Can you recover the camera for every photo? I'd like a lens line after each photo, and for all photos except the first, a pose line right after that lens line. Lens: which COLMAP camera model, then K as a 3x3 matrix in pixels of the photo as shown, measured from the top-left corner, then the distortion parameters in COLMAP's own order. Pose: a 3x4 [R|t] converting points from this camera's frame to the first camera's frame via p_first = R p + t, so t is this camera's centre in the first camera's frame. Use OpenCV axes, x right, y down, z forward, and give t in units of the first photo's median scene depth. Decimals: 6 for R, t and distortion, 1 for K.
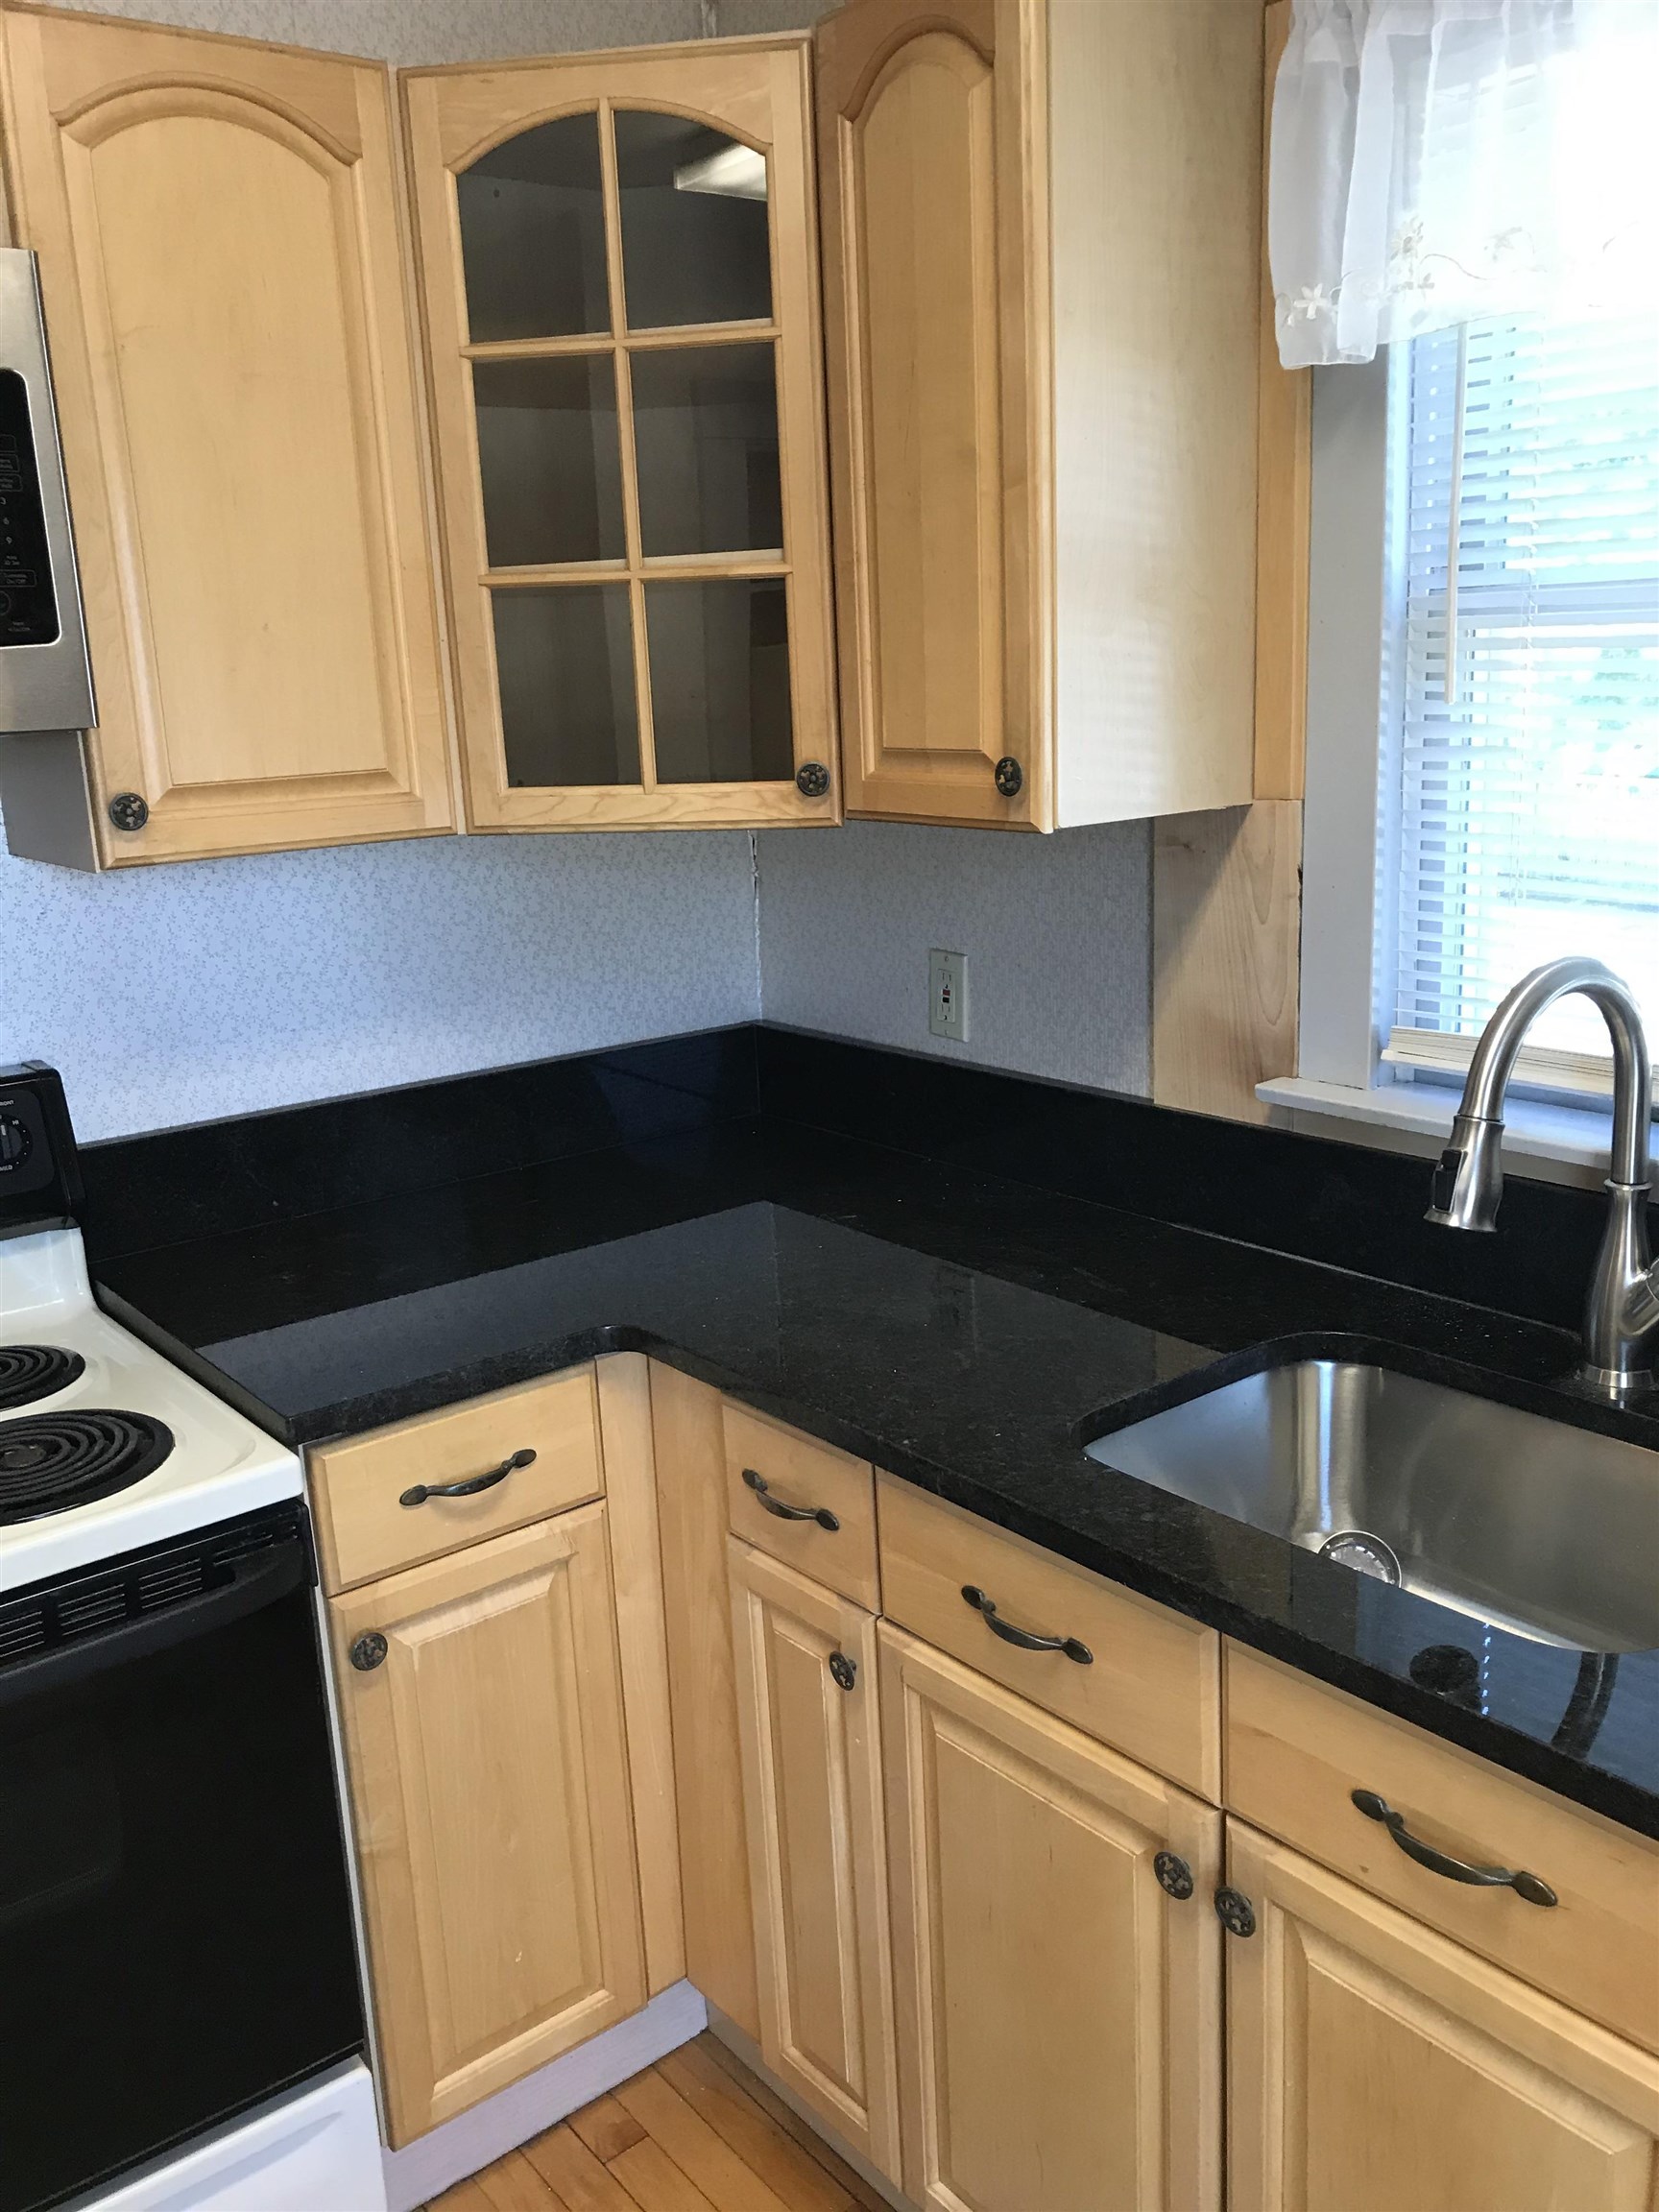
lens RADIAL K [[1814.8, 0, 829.5], [0, 1814.8, 1106.0], [0, 0, 1]] dist [-0.101517, 0.077353]
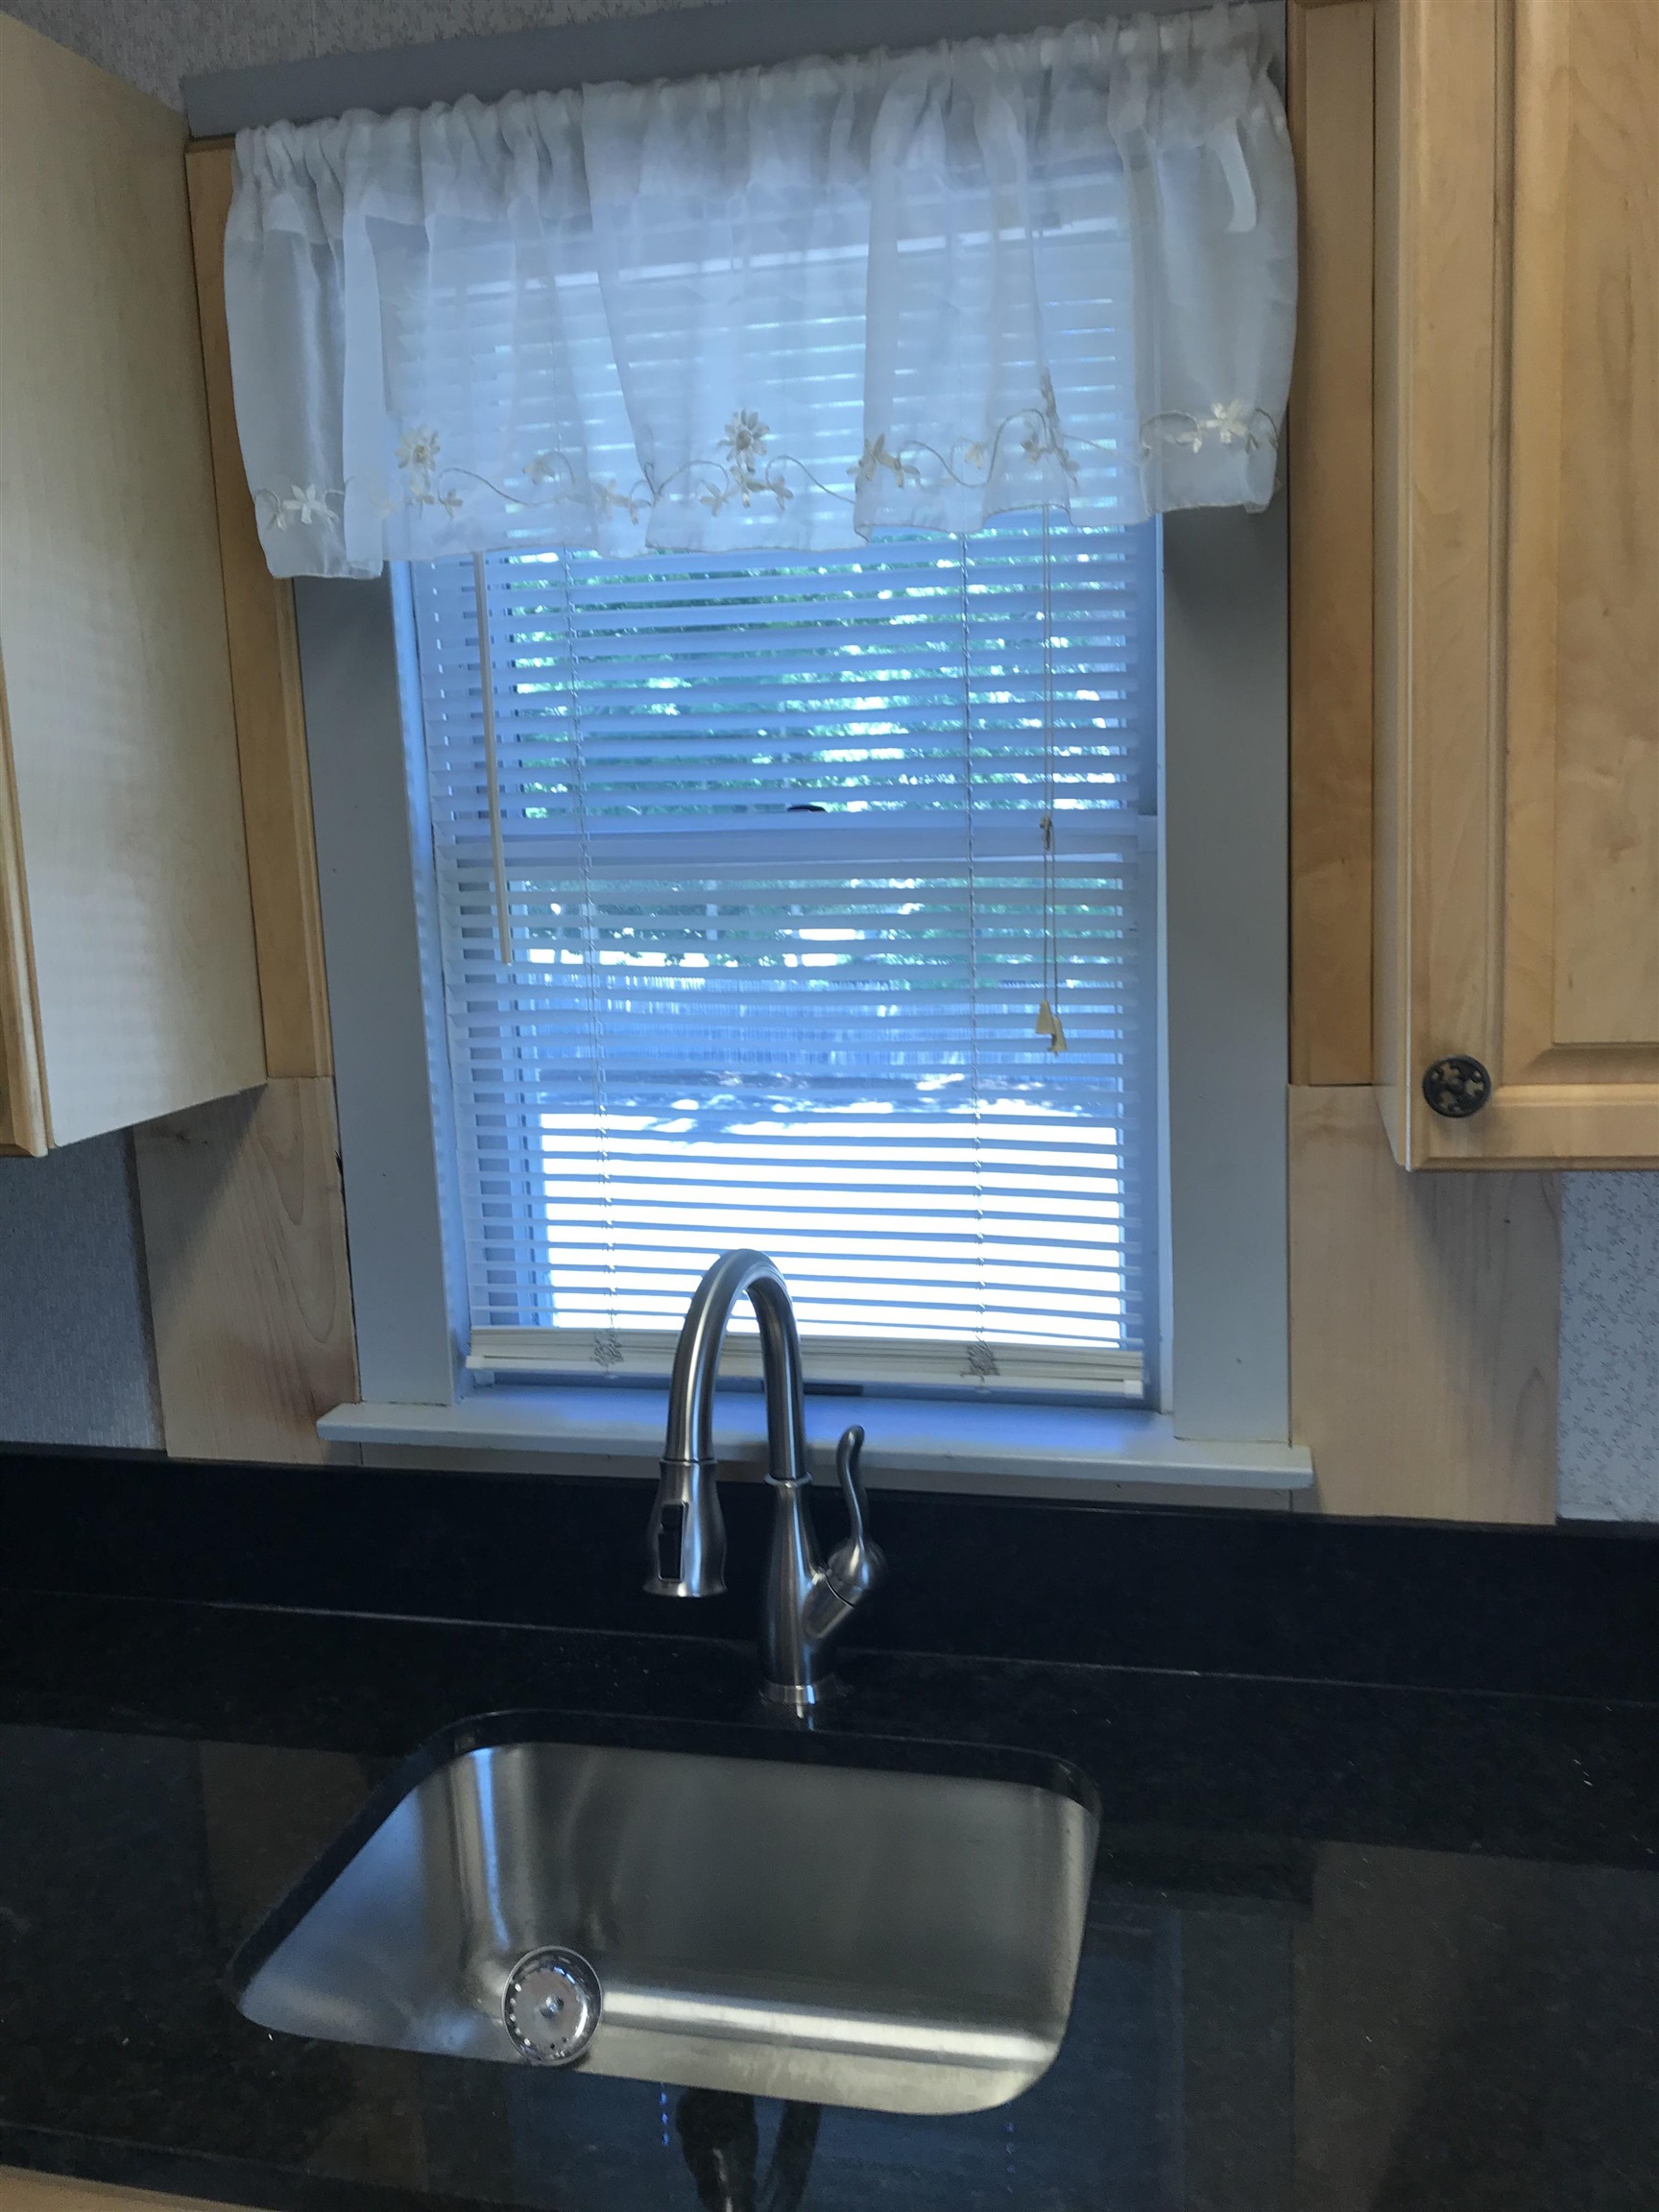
lens RADIAL K [[1782.7, 0, 832.3], [0, 1782.7, 1074.5], [0, 0, 1]] dist [0.054265, -0.114892]
pose [[0.786700, -0.070552, 0.613291, -0.074869], [0.142152, 0.987454, -0.068751, -0.083113], [-0.600746, 0.141267, 0.786859, 0.198964]]
